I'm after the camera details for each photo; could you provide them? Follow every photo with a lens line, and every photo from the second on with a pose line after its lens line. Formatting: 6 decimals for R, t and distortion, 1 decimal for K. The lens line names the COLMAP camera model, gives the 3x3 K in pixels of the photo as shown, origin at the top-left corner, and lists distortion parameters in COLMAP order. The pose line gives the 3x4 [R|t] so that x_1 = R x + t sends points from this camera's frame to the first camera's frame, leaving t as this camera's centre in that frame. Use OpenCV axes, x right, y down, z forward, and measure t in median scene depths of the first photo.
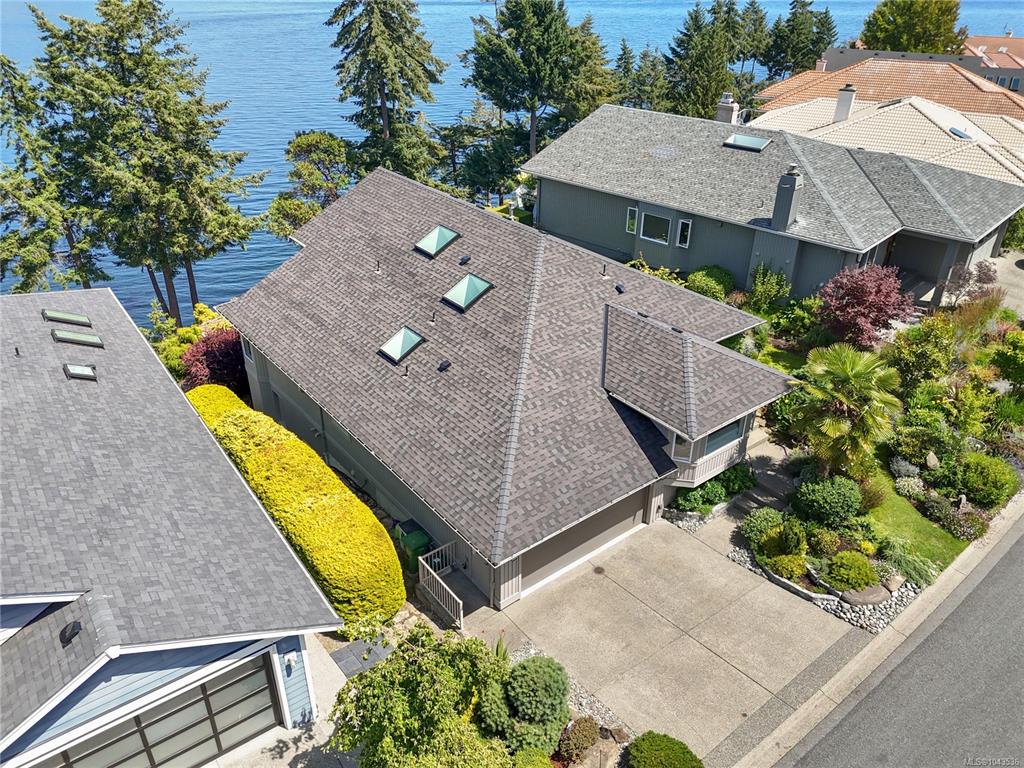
lens RADIAL K [[703.9, 0, 512.0], [0, 703.9, 384.0], [0, 0, 1]] dist [0.001296, 0.001928]
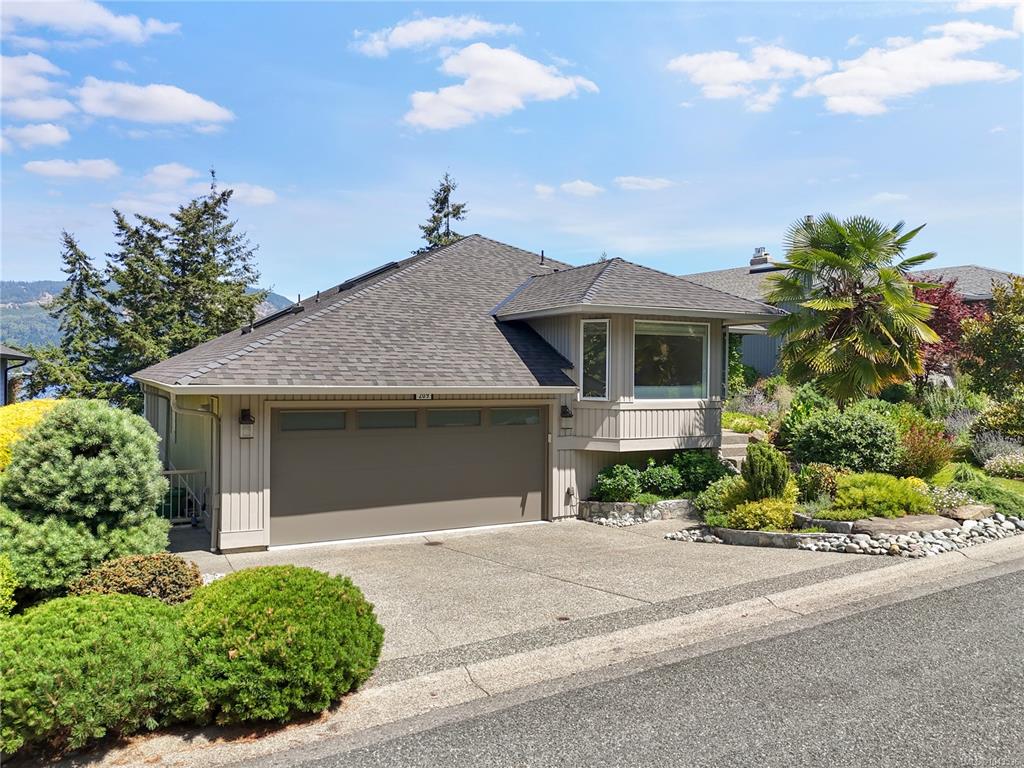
lens RADIAL K [[726.2, 0, 512.0], [0, 726.2, 384.0], [0, 0, 1]] dist [0.000883, 0.000295]
pose [[0.988244, 0.013873, -0.152251, 0.254519], [-0.082266, 0.887655, -0.453101, 0.380432], [0.128861, 0.460299, 0.878362, 0.395159]]
